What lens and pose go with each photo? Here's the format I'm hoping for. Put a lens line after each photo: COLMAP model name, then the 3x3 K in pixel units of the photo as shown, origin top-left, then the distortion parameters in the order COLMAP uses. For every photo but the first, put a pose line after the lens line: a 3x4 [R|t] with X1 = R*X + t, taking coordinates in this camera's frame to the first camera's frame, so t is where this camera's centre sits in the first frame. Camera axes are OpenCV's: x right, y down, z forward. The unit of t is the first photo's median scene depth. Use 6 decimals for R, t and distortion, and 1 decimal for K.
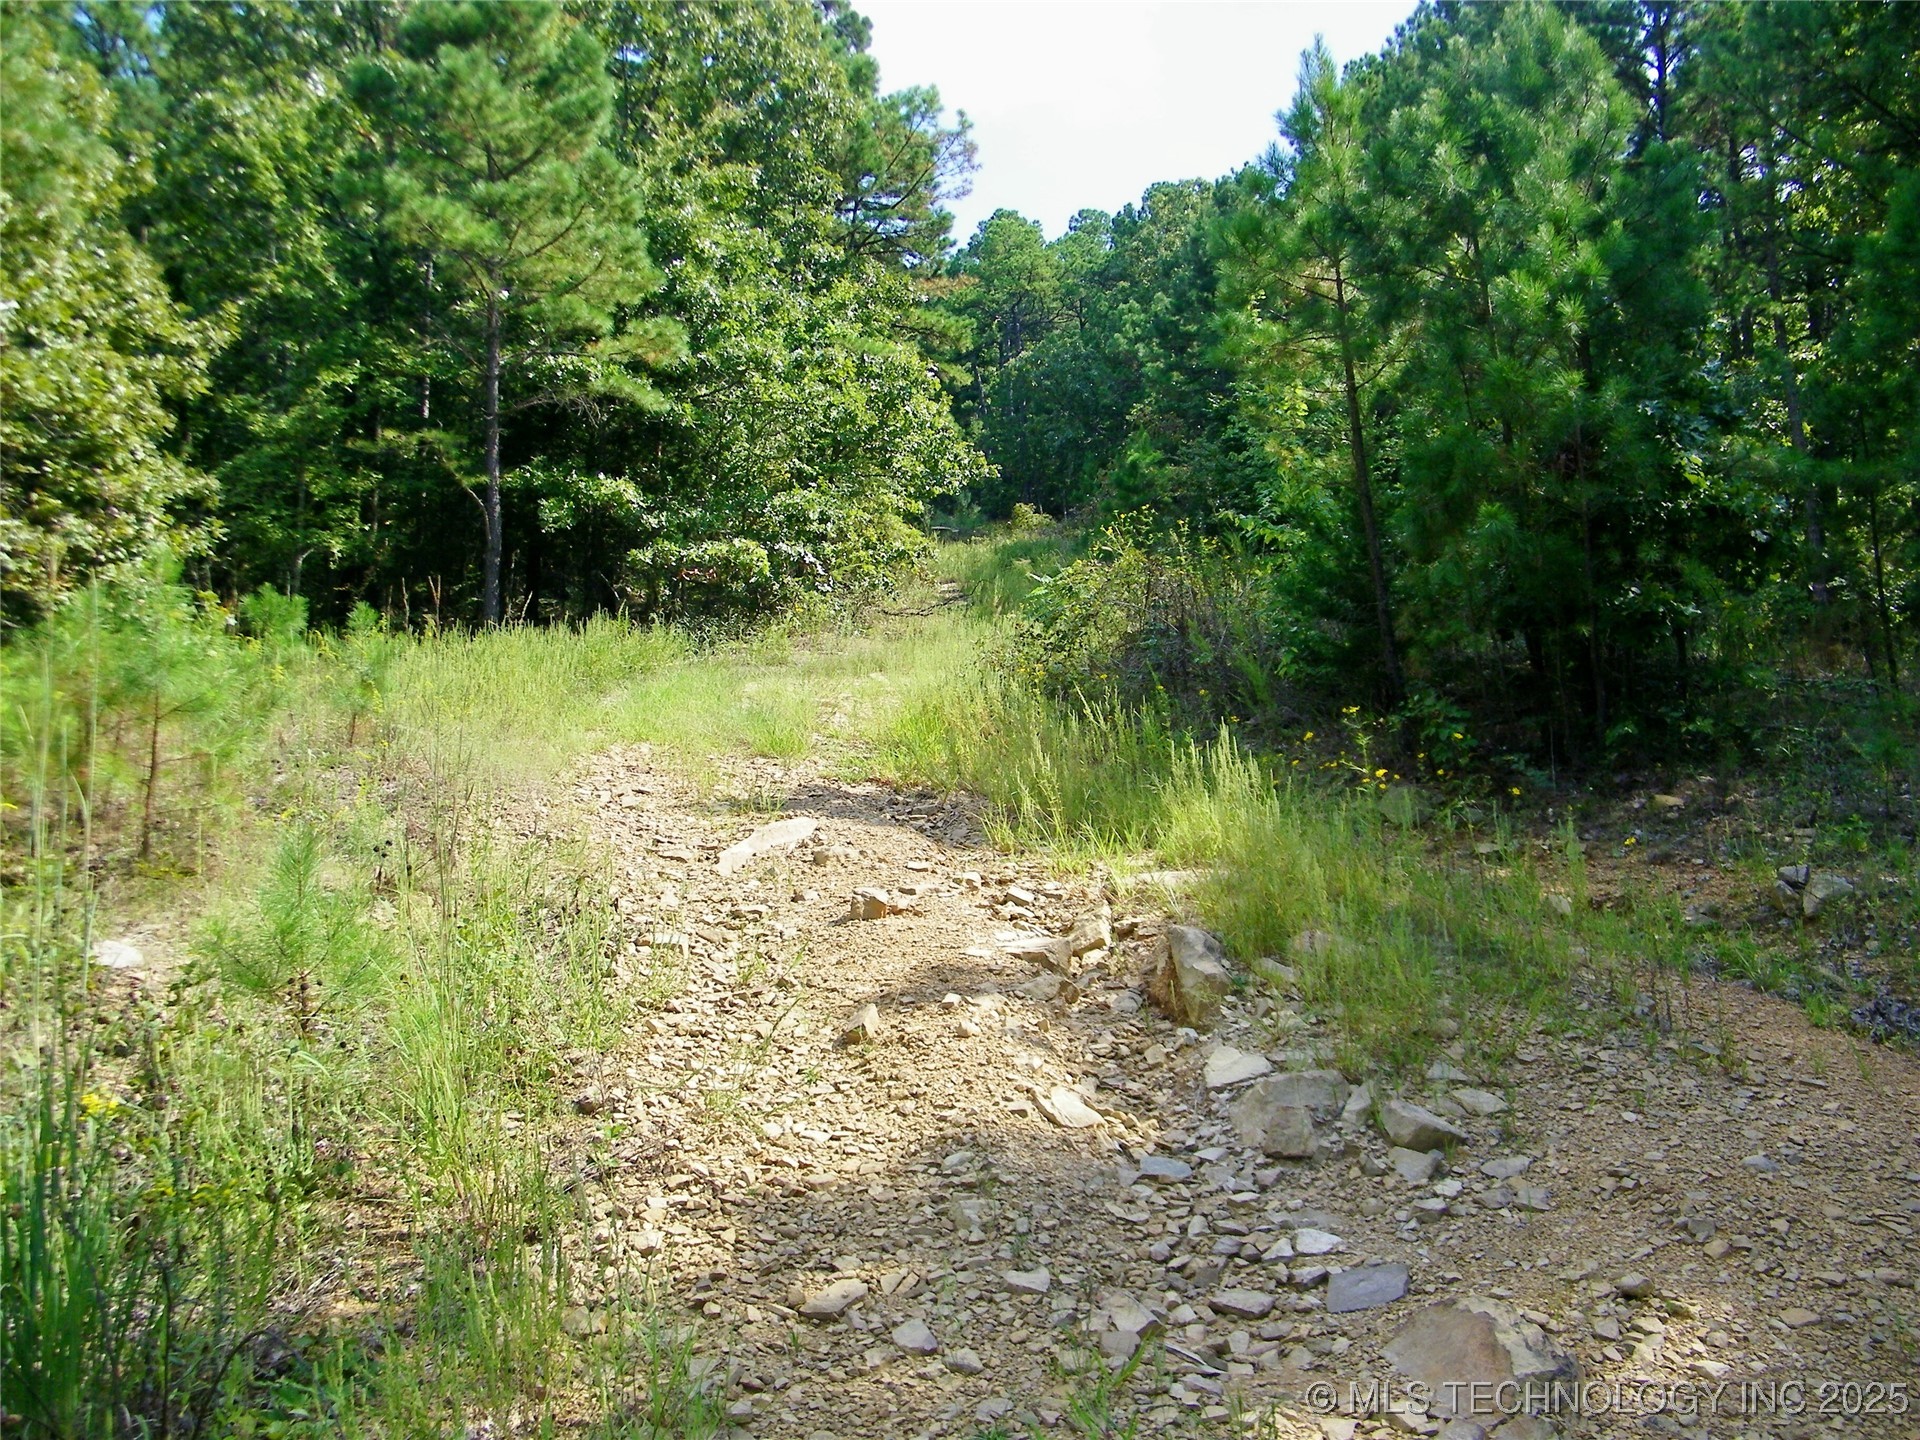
lens RADIAL K [[1646.1, 0, 962.3], [0, 1646.1, 695.7], [0, 0, 1]] dist [-0.205366, 0.186225]
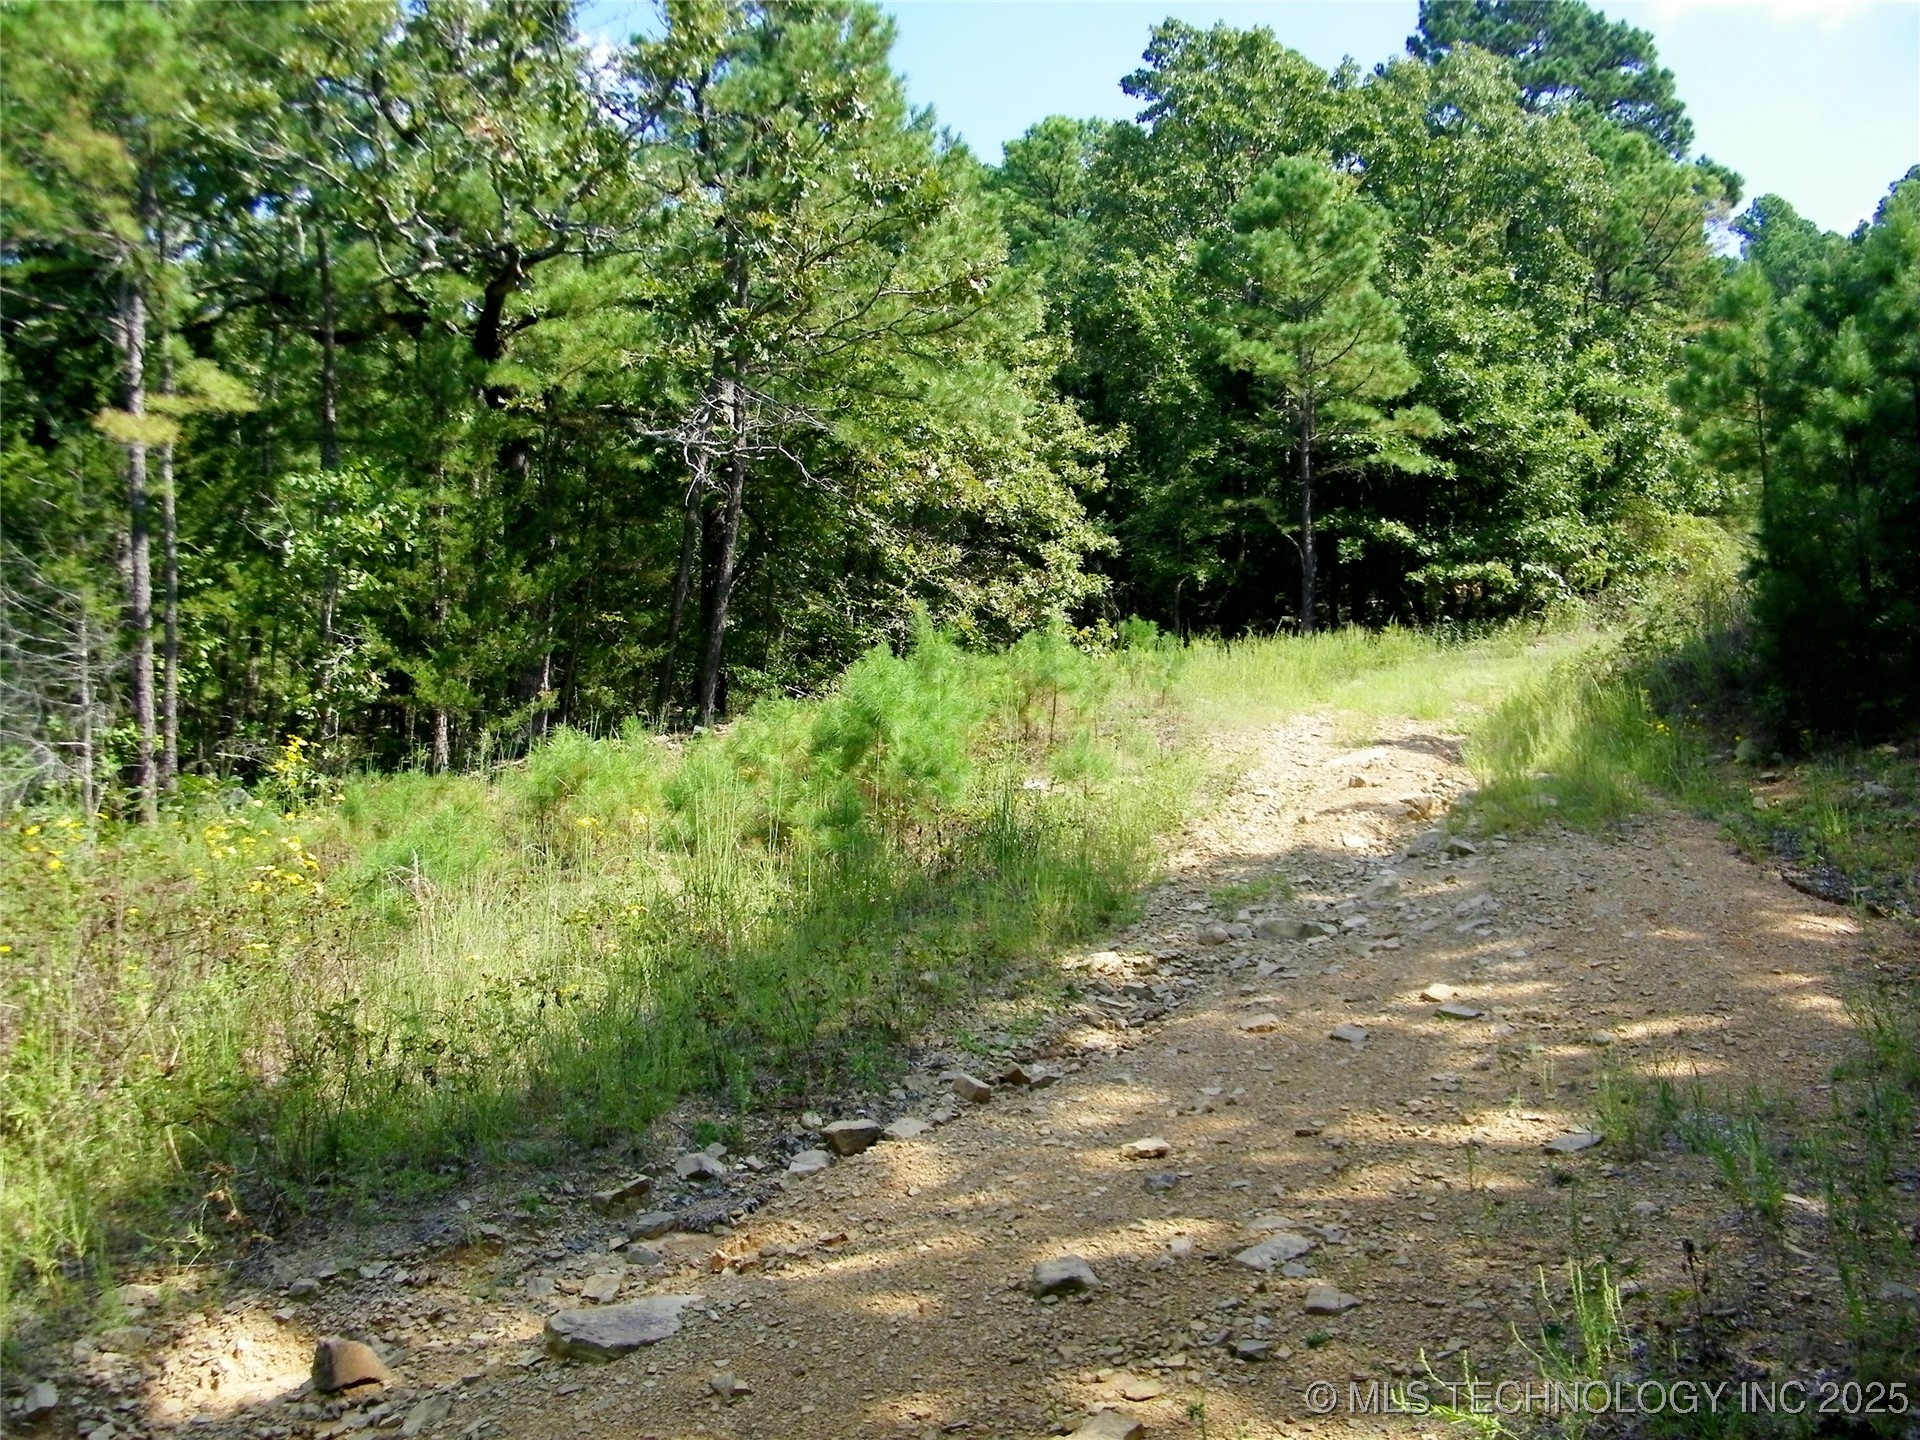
lens RADIAL K [[1646.1, 0, 962.3], [0, 1646.1, 695.7], [0, 0, 1]] dist [-0.205366, 0.186225]
pose [[0.844482, 0.007730, -0.535528, 0.216538], [-0.001126, 0.999919, 0.012657, -0.003582], [0.535582, -0.010085, 0.844423, -0.360325]]
